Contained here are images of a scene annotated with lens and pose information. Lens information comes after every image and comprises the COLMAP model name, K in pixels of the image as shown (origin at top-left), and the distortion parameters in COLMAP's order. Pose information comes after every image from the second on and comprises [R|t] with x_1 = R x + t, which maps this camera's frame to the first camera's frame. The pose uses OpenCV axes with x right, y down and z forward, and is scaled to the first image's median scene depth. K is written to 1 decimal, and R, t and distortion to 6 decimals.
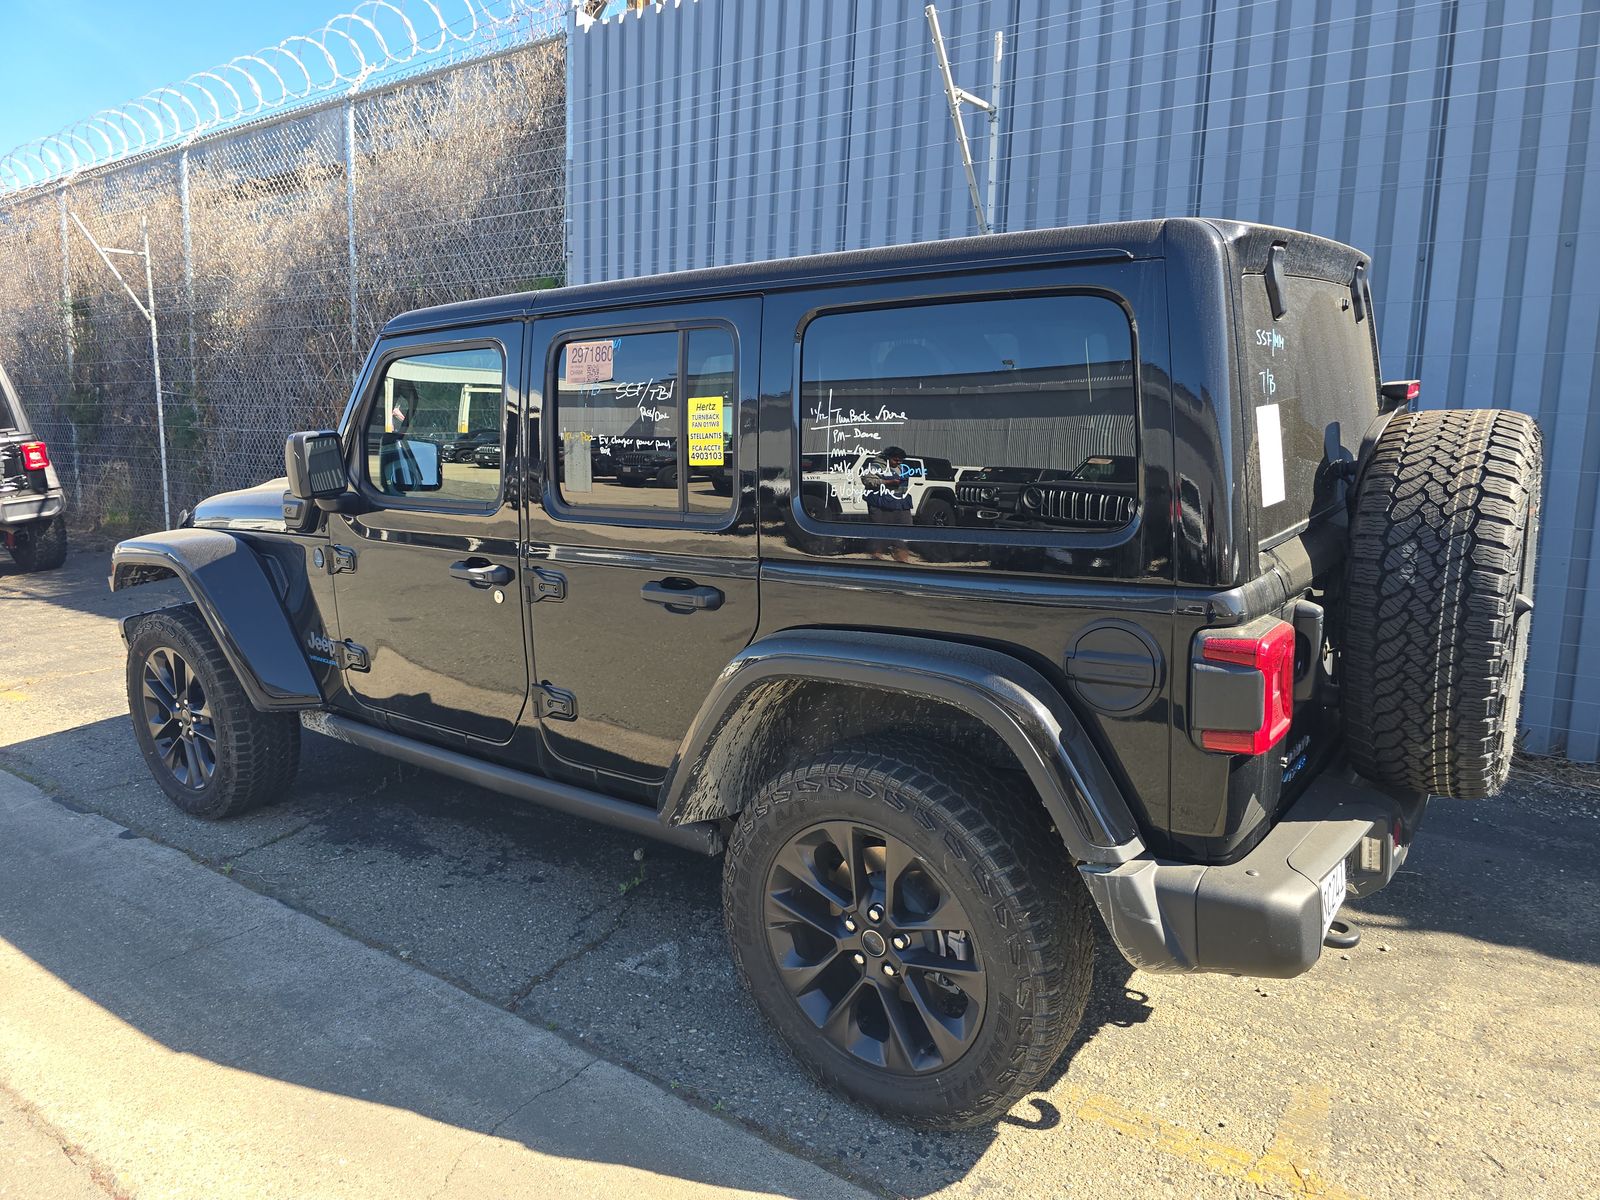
lens RADIAL K [[1079.2, 0, 800.0], [0, 1079.2, 600.0], [0, 0, 1]] dist [0.004515, 0.002826]
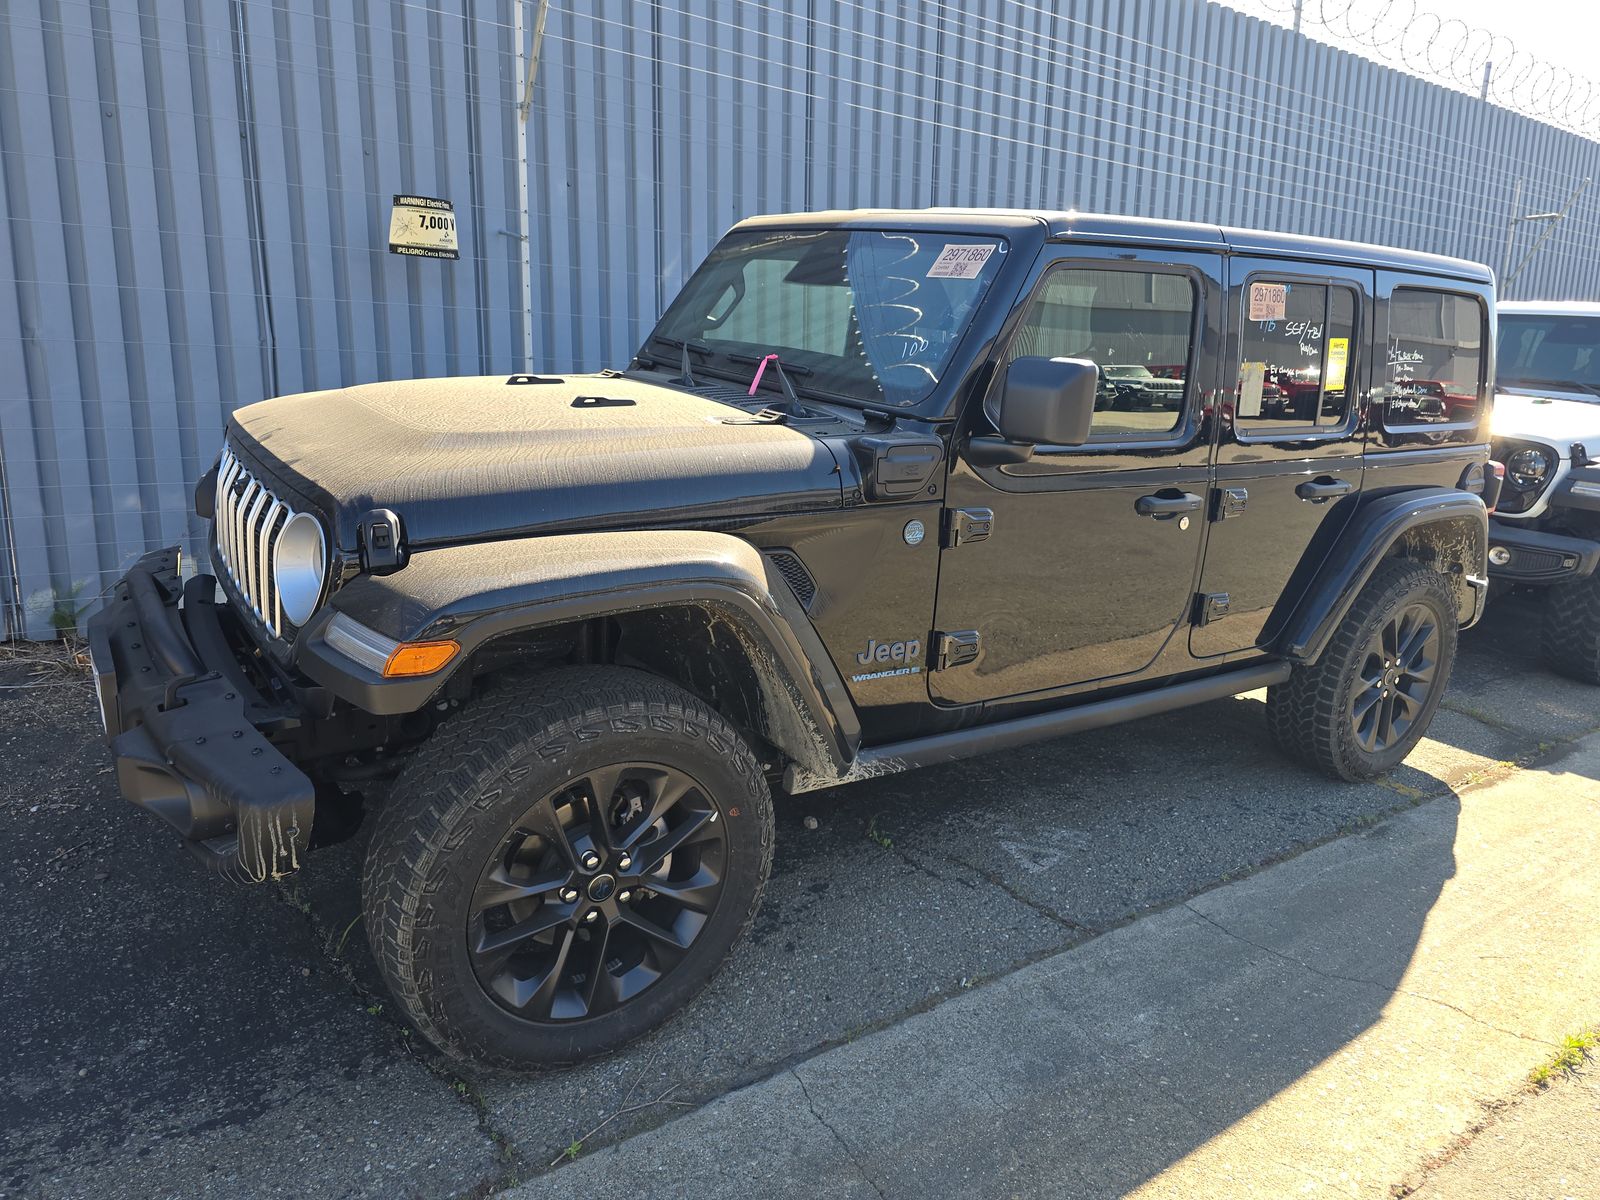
lens RADIAL K [[1079.2, 0, 800.0], [0, 1079.2, 600.0], [0, 0, 1]] dist [0.004515, 0.002826]
pose [[0.327322, -0.210639, 0.921136, -1.249593], [0.115136, 0.976464, 0.182378, -0.148417], [-0.937872, 0.046359, 0.343870, 0.911593]]
